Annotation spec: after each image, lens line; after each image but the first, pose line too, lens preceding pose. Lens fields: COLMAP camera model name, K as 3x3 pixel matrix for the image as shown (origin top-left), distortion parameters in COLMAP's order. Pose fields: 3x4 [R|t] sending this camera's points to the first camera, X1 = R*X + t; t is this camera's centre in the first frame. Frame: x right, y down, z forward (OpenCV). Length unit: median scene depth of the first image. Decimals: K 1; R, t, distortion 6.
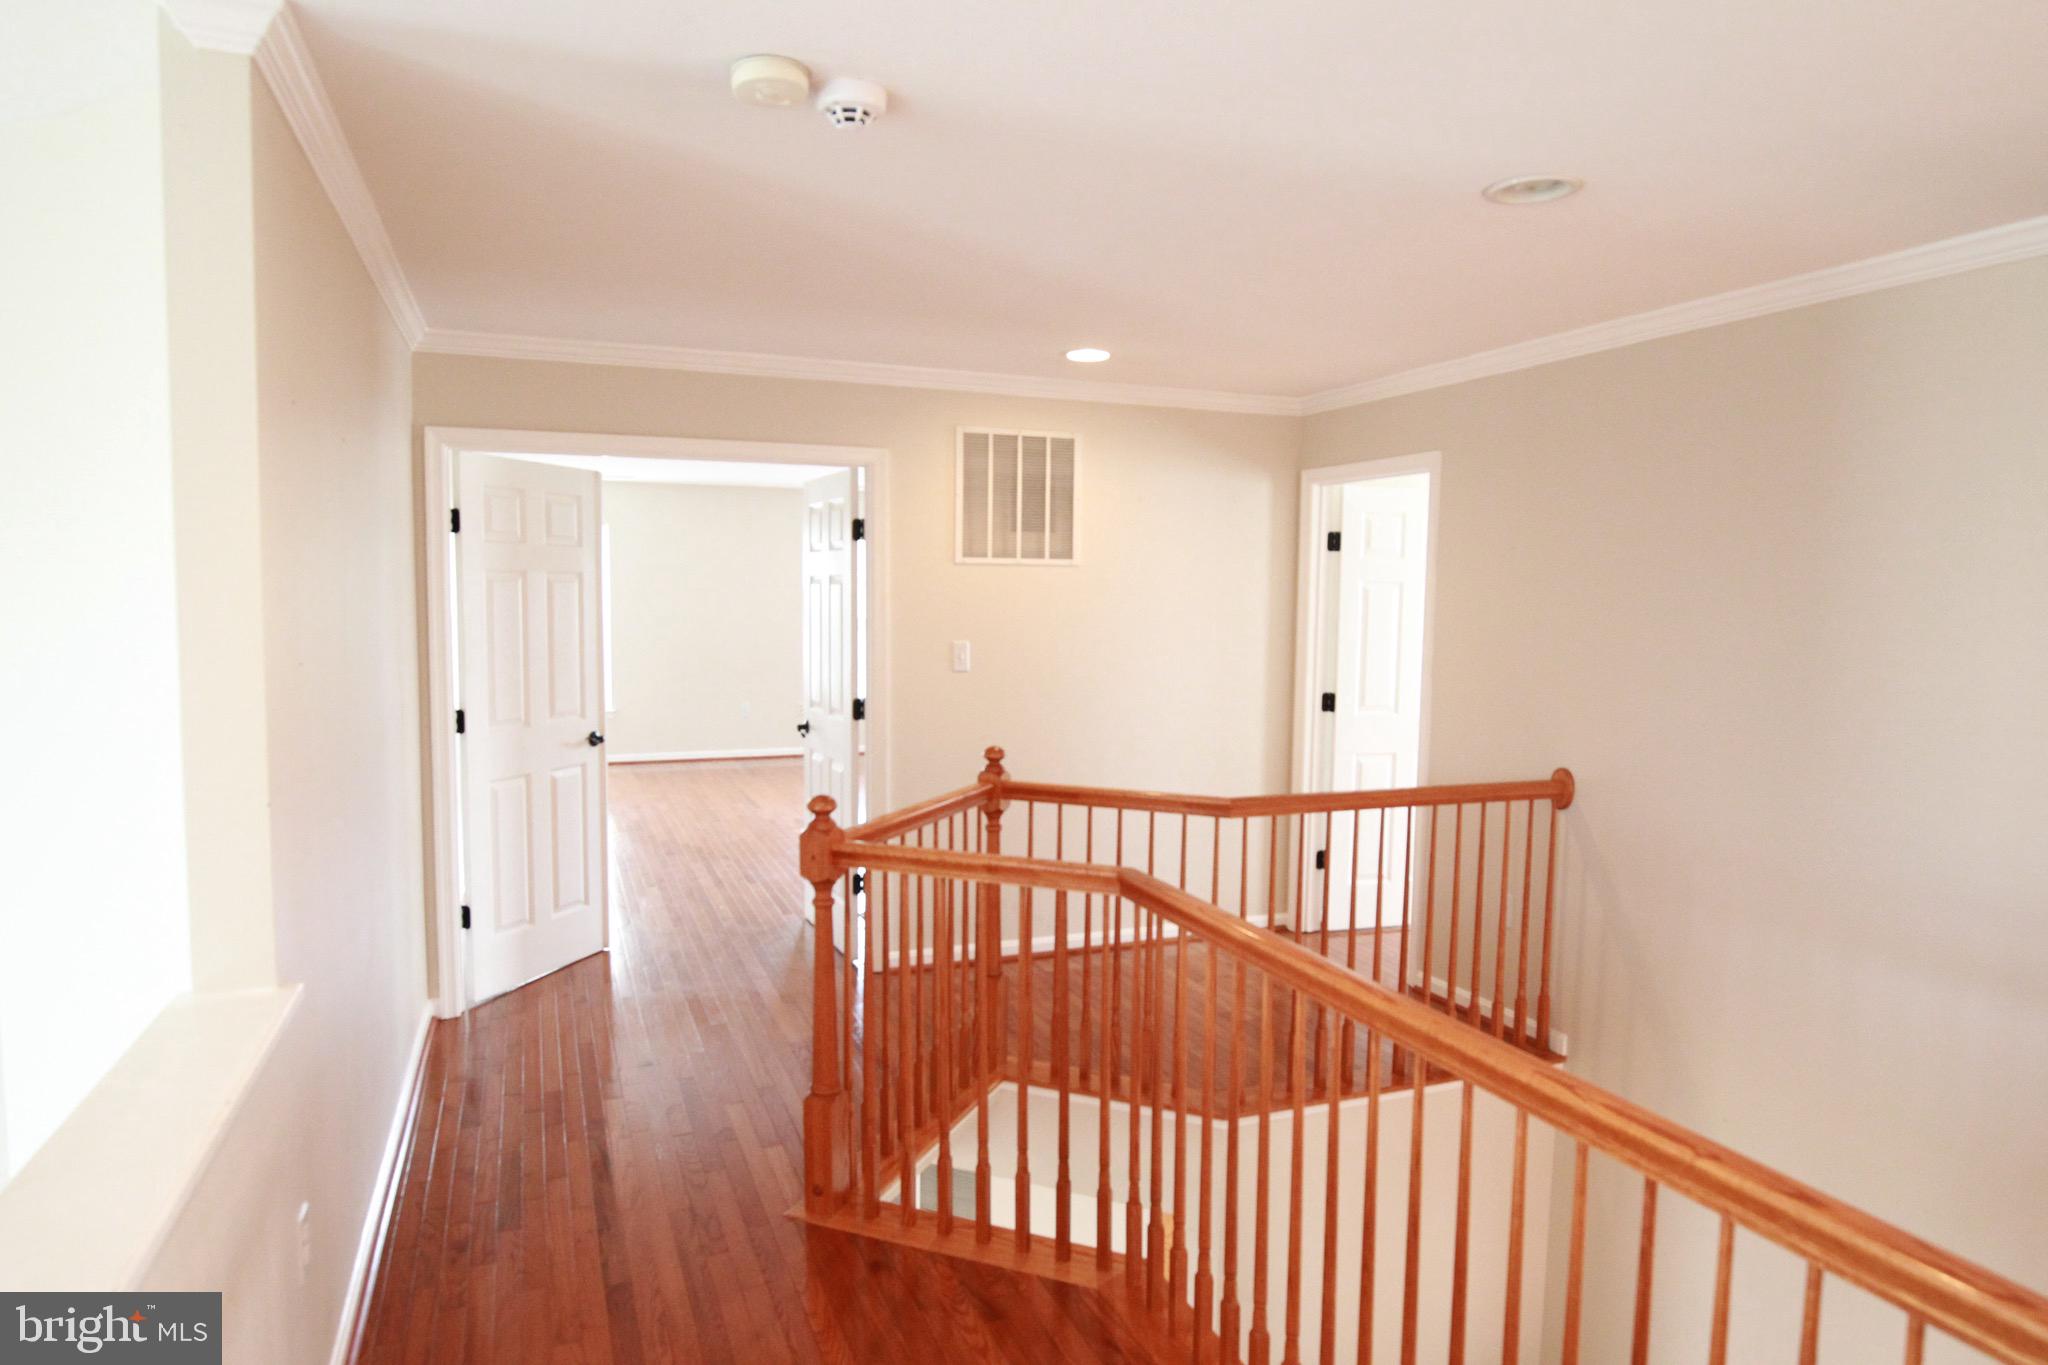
lens RADIAL K [[1226.1, 0, 1024.2], [0, 1226.1, 682.2], [0, 0, 1]] dist [-0.035145, -0.001933]
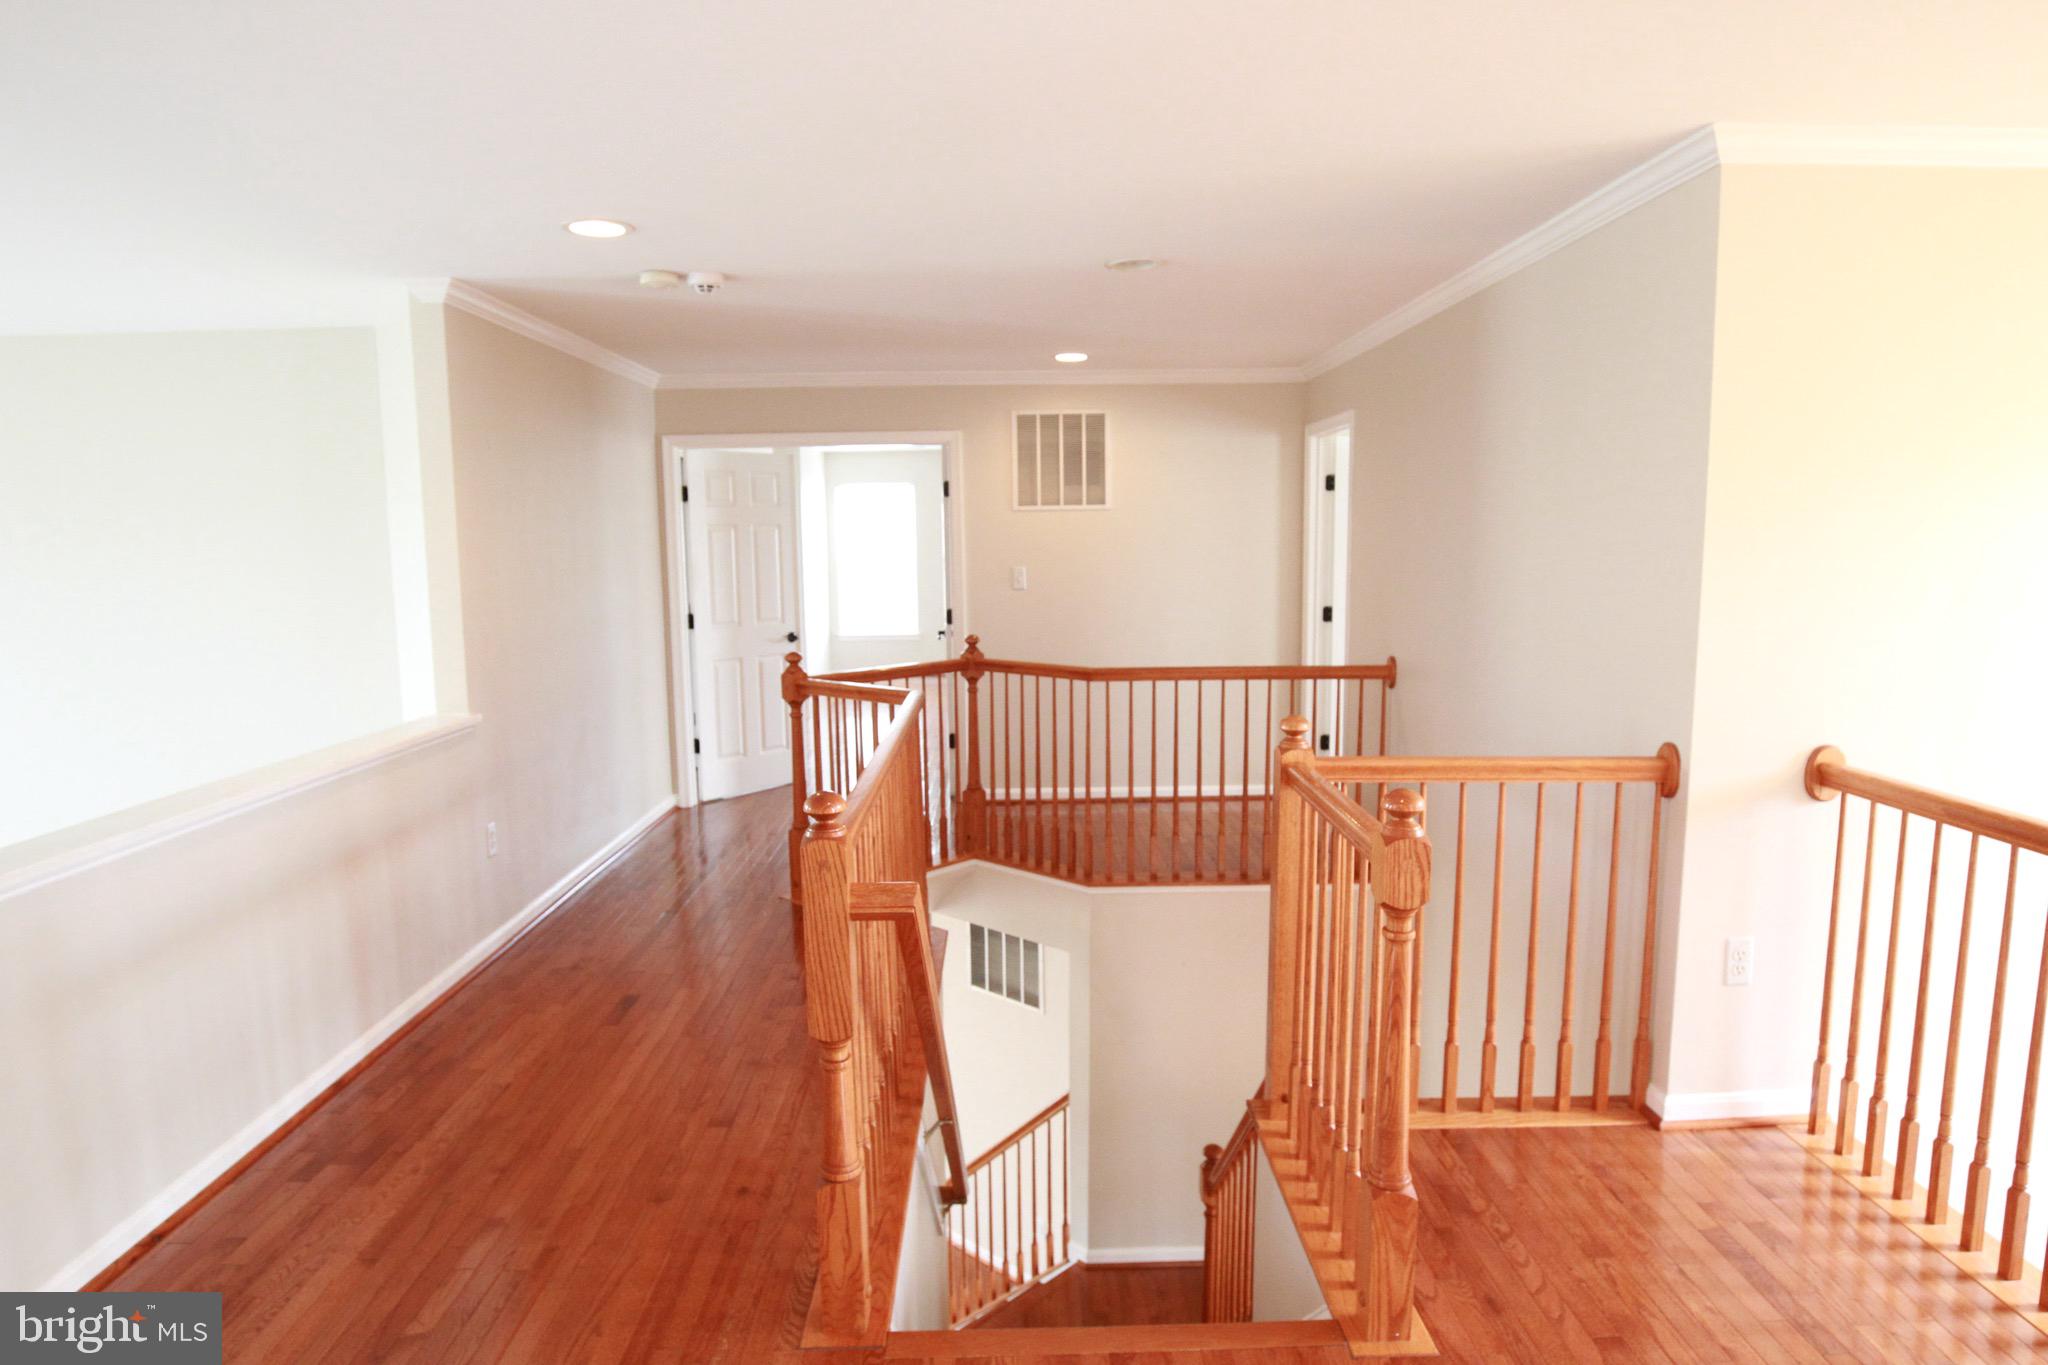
lens RADIAL K [[1209.5, 0, 1017.6], [0, 1209.5, 683.0], [0, 0, 1]] dist [-0.029963, 0.000276]
pose [[0.934283, 0.019140, -0.356017, 0.460681], [-0.002635, 0.998901, 0.046786, 0.035143], [0.356521, -0.042773, 0.933308, -0.294616]]
